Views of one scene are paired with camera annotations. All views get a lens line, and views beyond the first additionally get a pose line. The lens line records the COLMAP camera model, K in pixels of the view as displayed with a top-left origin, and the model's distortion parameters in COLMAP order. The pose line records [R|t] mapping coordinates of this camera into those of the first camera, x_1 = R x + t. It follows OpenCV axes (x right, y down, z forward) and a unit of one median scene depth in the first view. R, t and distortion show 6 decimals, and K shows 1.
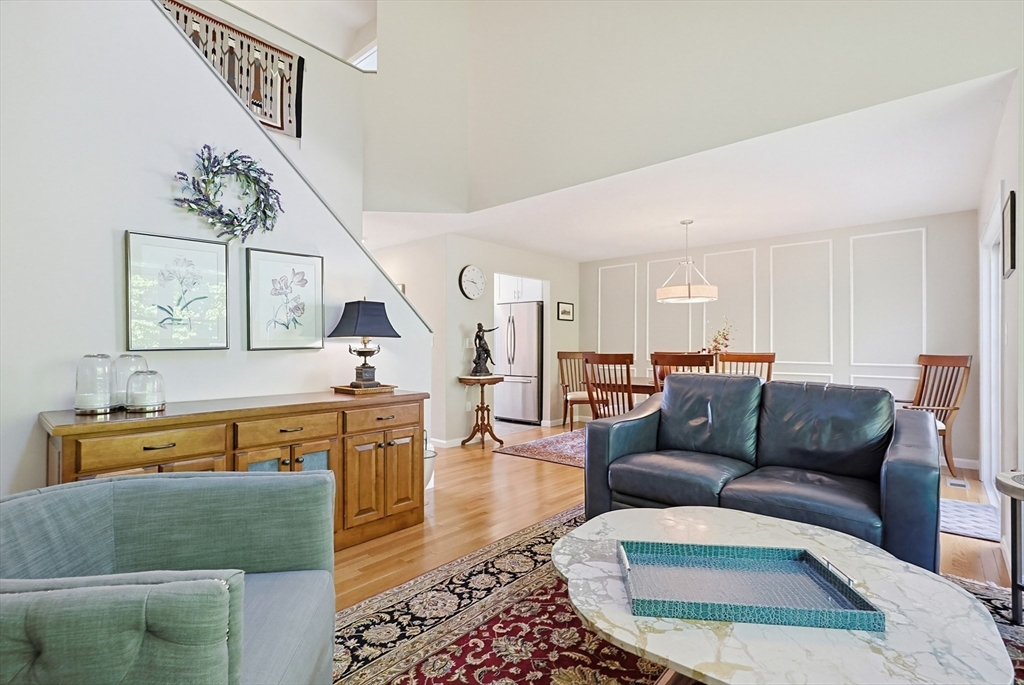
lens RADIAL K [[482.3, 0, 512.0], [0, 482.3, 342.5], [0, 0, 1]] dist [0.000180, 0.000023]
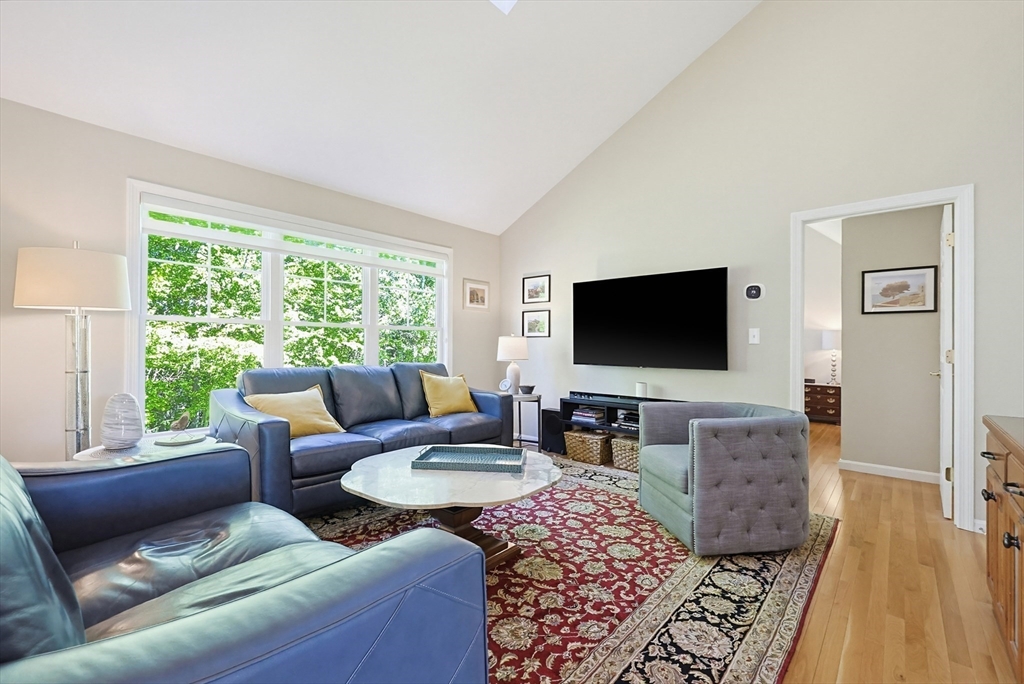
lens RADIAL K [[459.3, 0, 512.0], [0, 459.3, 342.0], [0, 0, 1]] dist [0.000736, 0.000102]
pose [[-0.999969, -0.007903, -0.000045, 0.202544], [-0.007901, 0.999855, -0.015104, 0.023529], [0.000165, -0.015103, -0.999886, 2.033594]]
